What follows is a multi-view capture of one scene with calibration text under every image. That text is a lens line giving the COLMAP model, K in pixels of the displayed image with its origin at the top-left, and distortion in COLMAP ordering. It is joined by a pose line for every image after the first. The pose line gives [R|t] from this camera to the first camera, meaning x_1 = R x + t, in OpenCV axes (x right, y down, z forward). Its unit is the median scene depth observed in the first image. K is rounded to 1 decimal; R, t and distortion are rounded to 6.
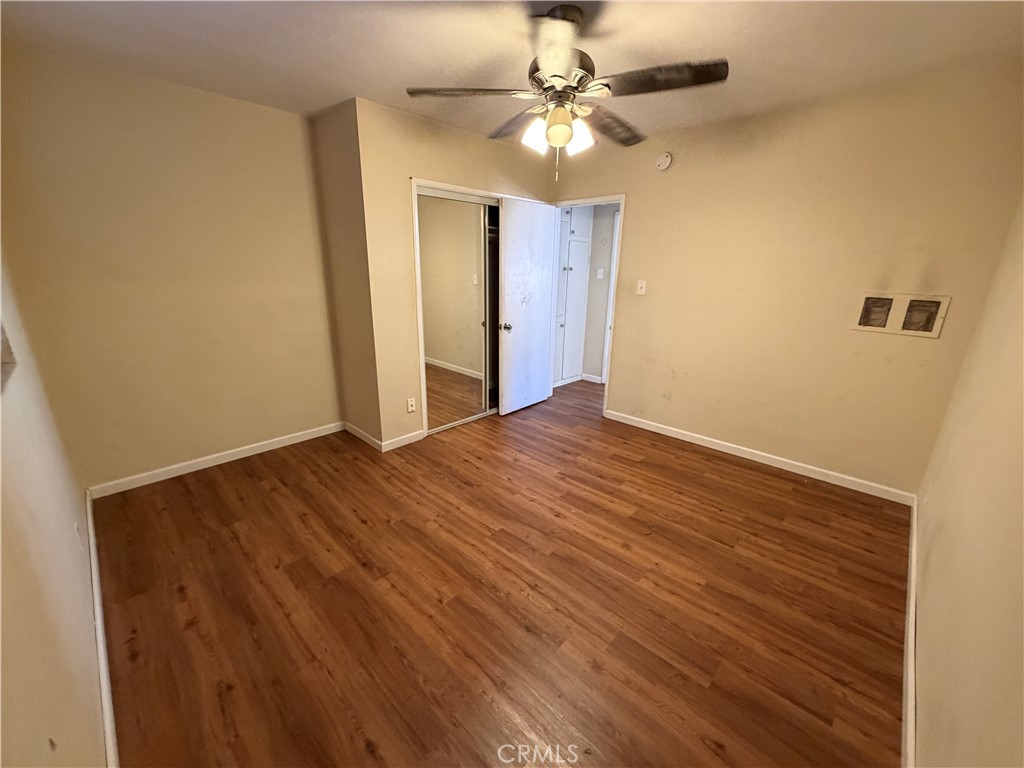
lens RADIAL K [[407.8, 0, 510.8], [0, 407.8, 385.6], [0, 0, 1]] dist [0.000837, 0.000140]
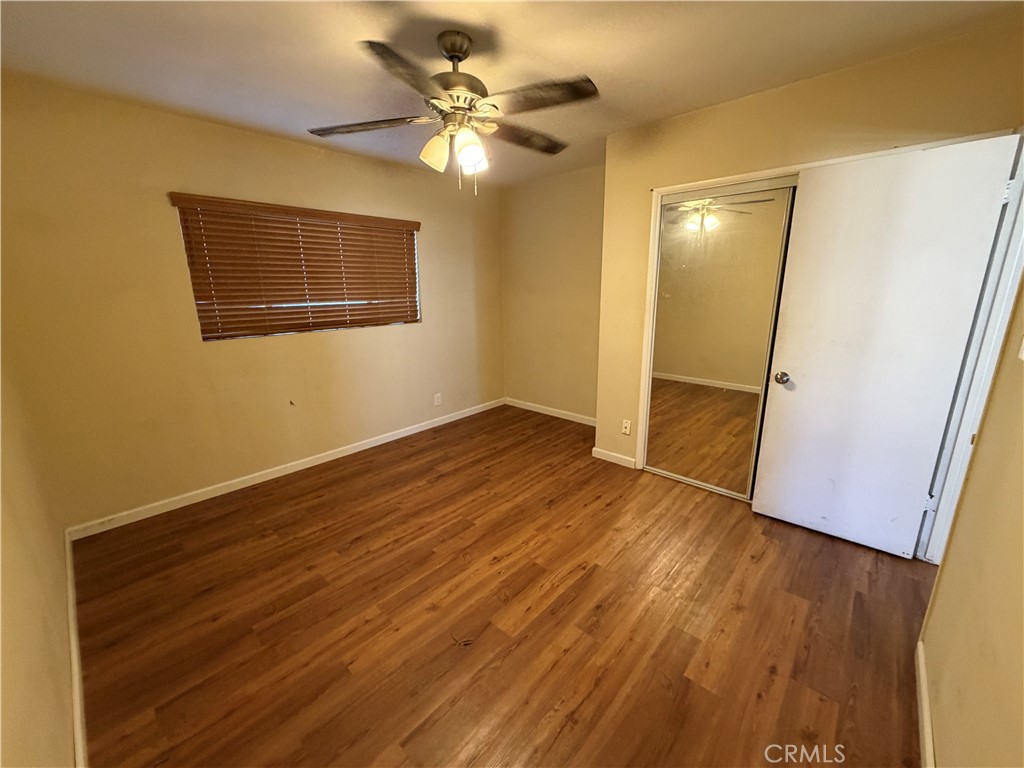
lens RADIAL K [[407.8, 0, 510.8], [0, 407.8, 385.6], [0, 0, 1]] dist [0.000837, 0.000140]
pose [[0.021089, 0.226090, -0.973878, 0.876184], [-0.273677, 0.938194, 0.211879, -0.228310], [0.961591, 0.262059, 0.081661, 0.839594]]
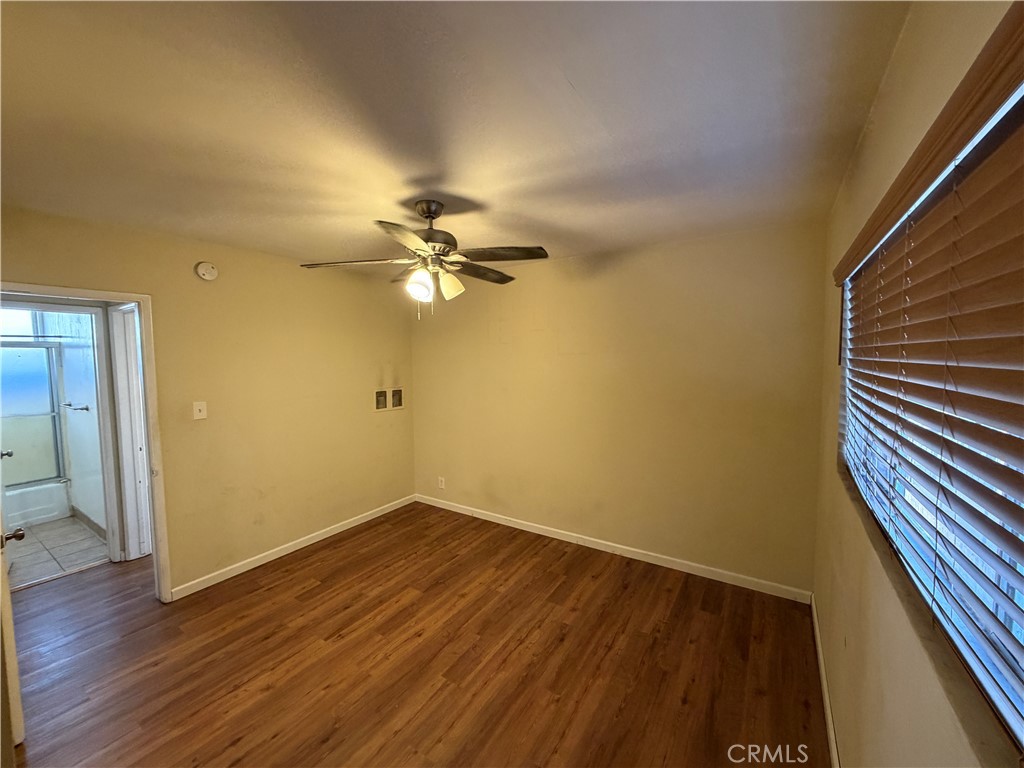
lens RADIAL K [[407.8, 0, 510.8], [0, 407.8, 385.6], [0, 0, 1]] dist [0.000837, 0.000140]
pose [[-0.185317, -0.082223, 0.979233, -0.808272], [0.288579, 0.948002, 0.134214, -0.304194], [-0.939351, 0.307459, -0.151953, 0.742005]]
